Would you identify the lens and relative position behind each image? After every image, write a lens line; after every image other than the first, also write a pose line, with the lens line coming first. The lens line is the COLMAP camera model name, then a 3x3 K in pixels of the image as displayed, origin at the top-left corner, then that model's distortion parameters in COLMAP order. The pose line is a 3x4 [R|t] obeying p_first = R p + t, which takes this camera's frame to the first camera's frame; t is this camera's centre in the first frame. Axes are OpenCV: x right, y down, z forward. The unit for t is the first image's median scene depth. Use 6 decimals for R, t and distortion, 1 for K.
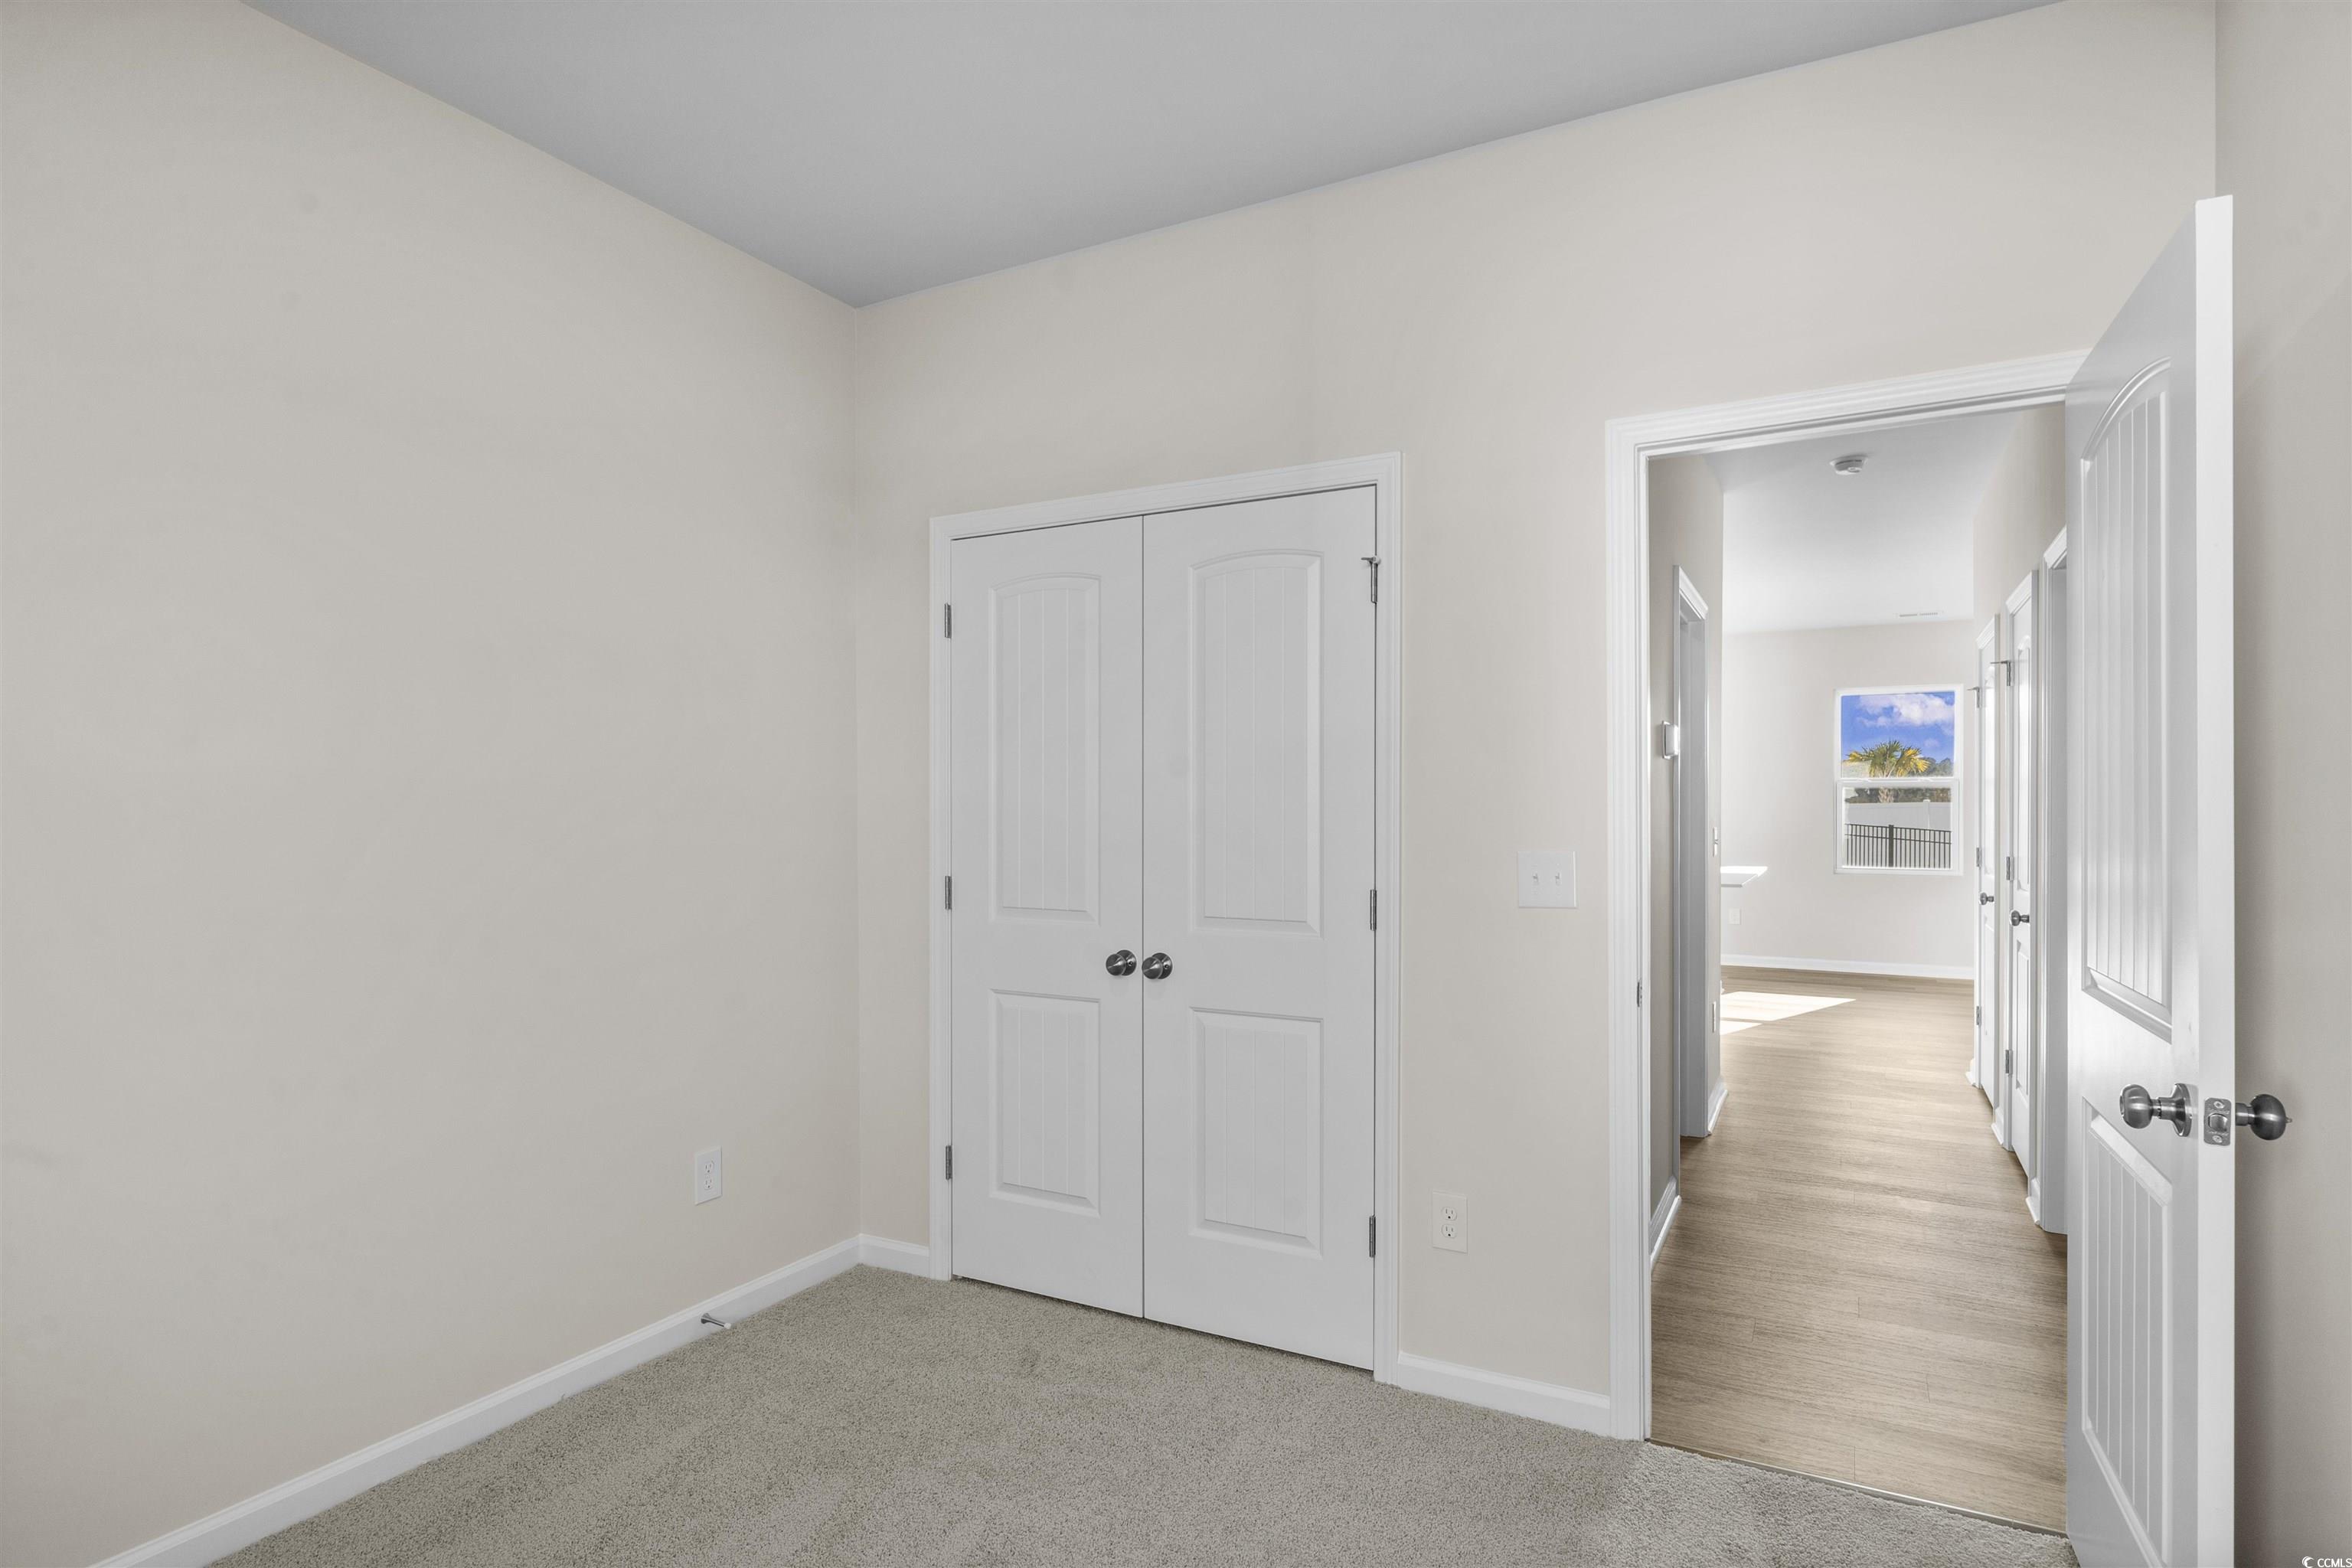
lens RADIAL K [[1259.4, 0, 1165.9], [0, 1259.4, 777.7], [0, 0, 1]] dist [-0.004273, -0.000154]
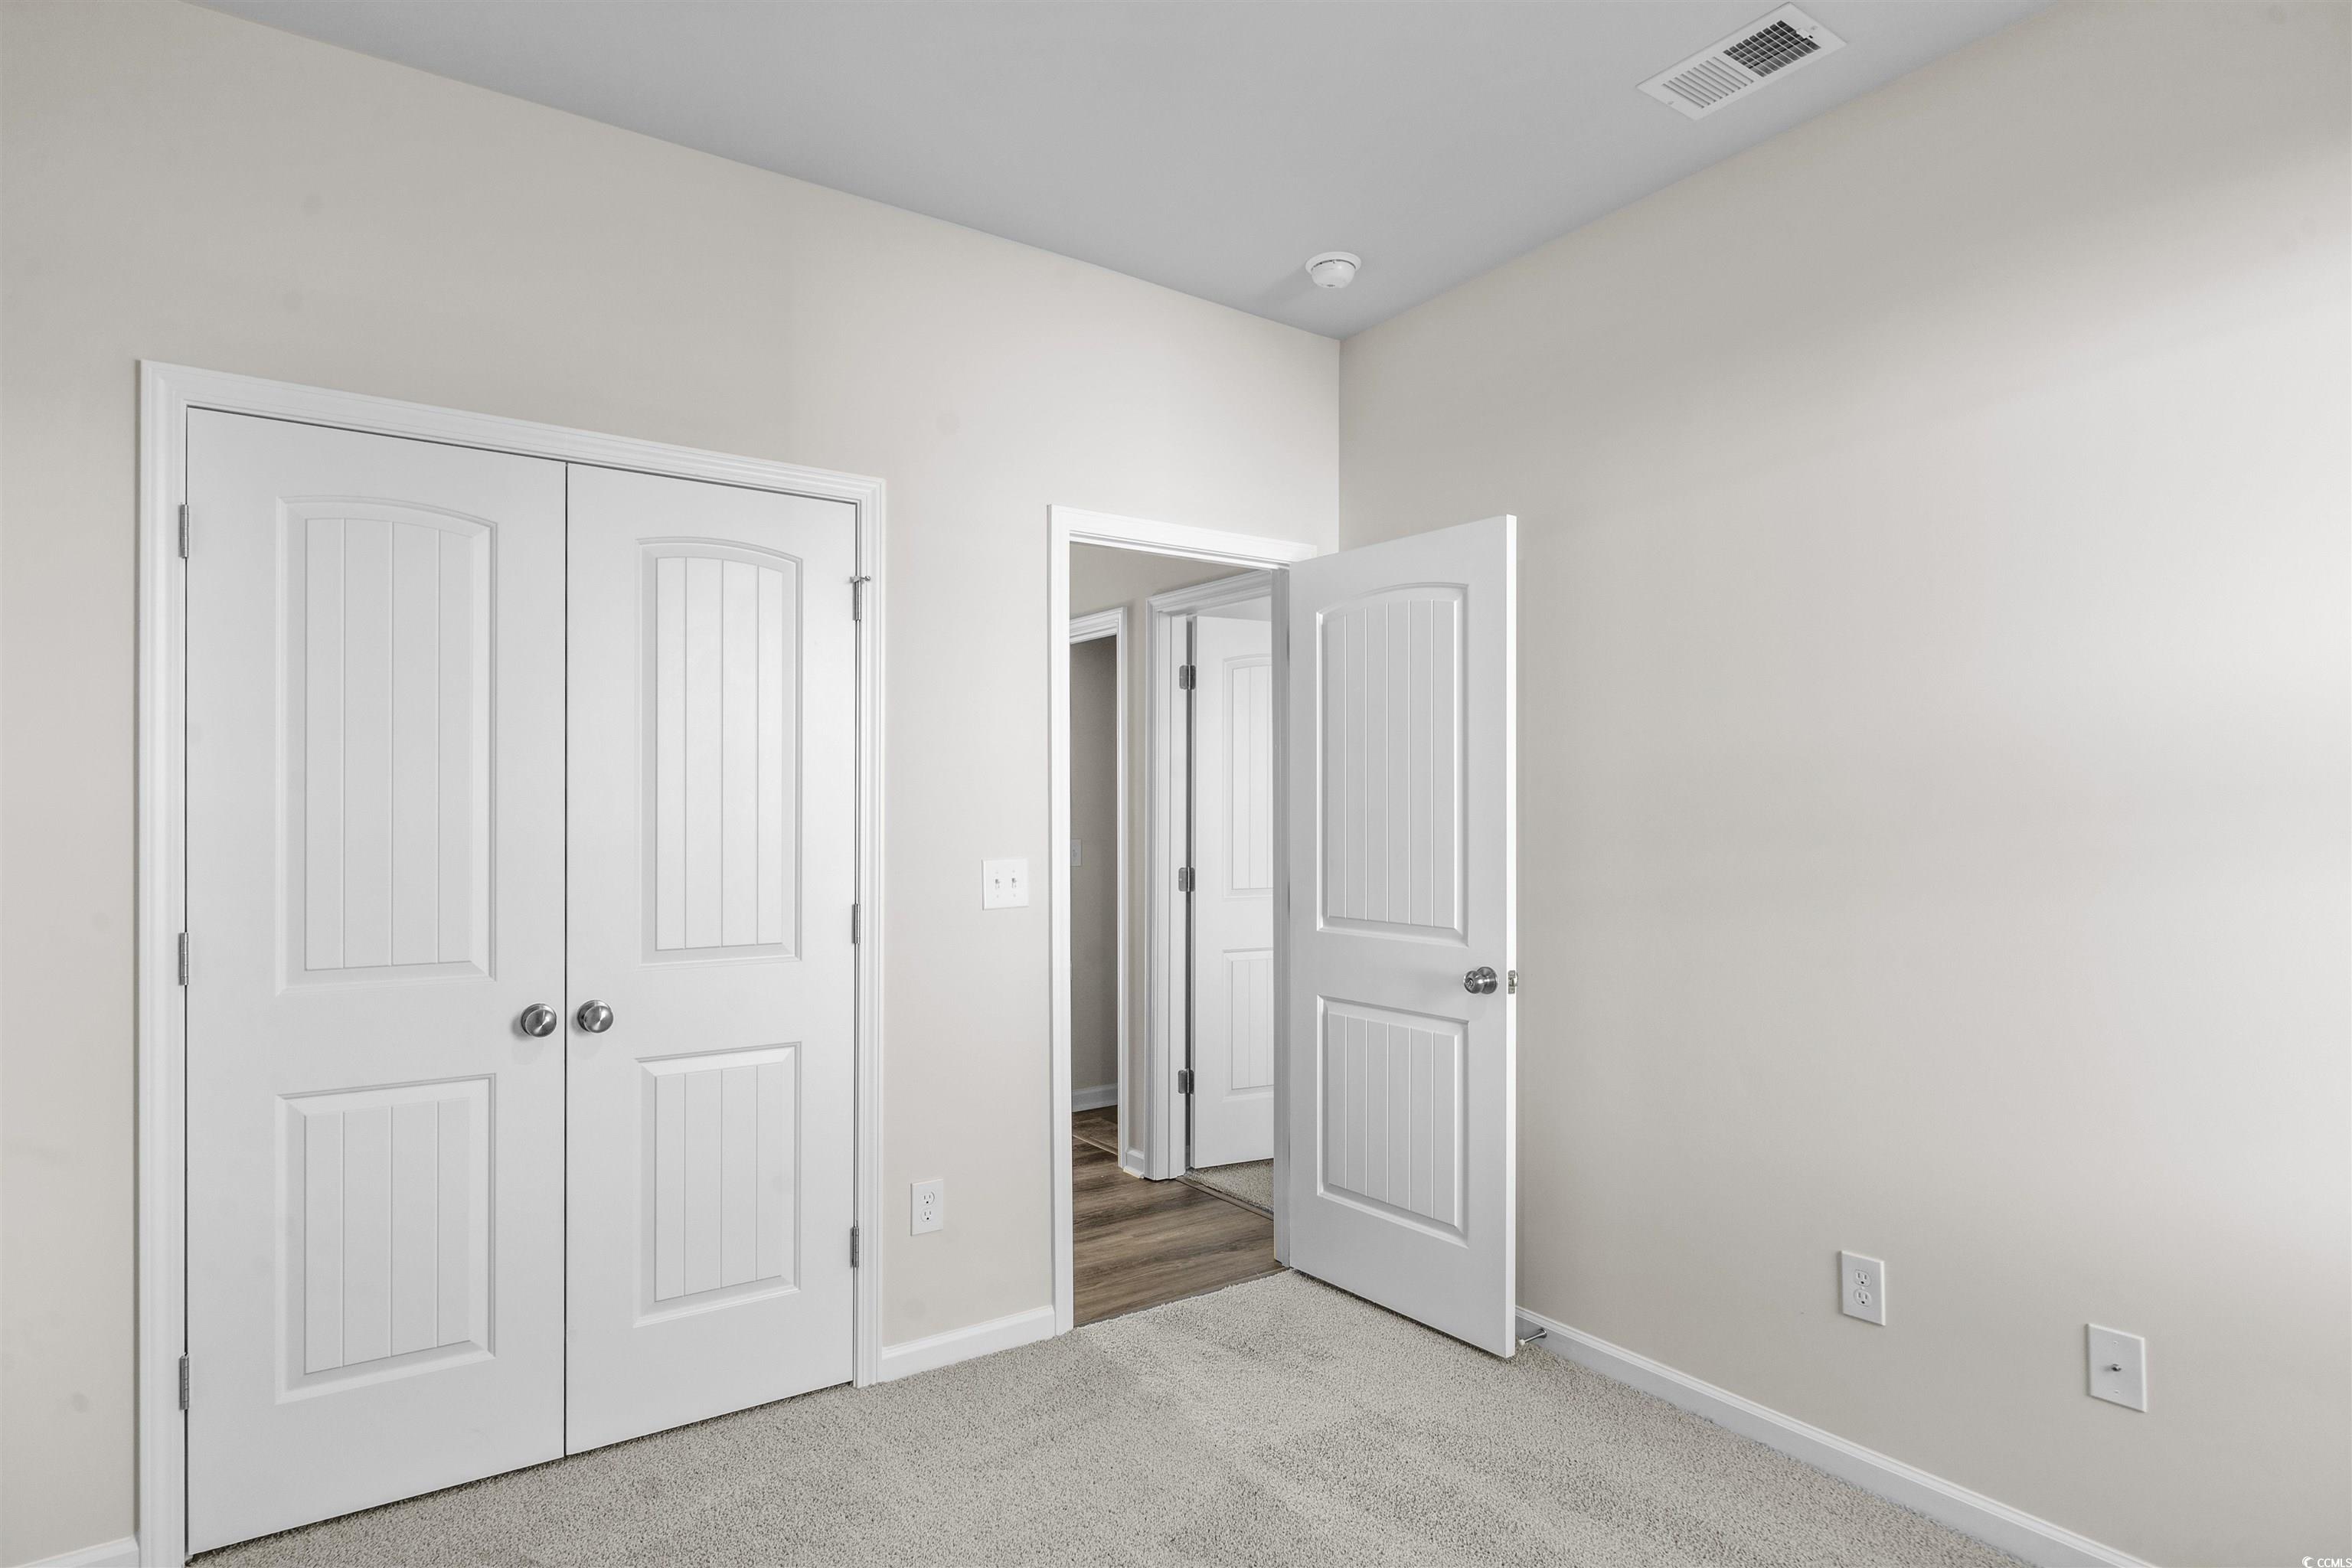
lens RADIAL K [[1259.4, 0, 1169.5], [0, 1259.4, 777.7], [0, 0, 1]] dist [-0.004273, -0.000154]
pose [[0.436400, 0.025813, 0.899382, -0.611484], [-0.023425, 0.999576, -0.017322, -0.001063], [-0.899448, -0.013509, 0.436820, 0.318774]]
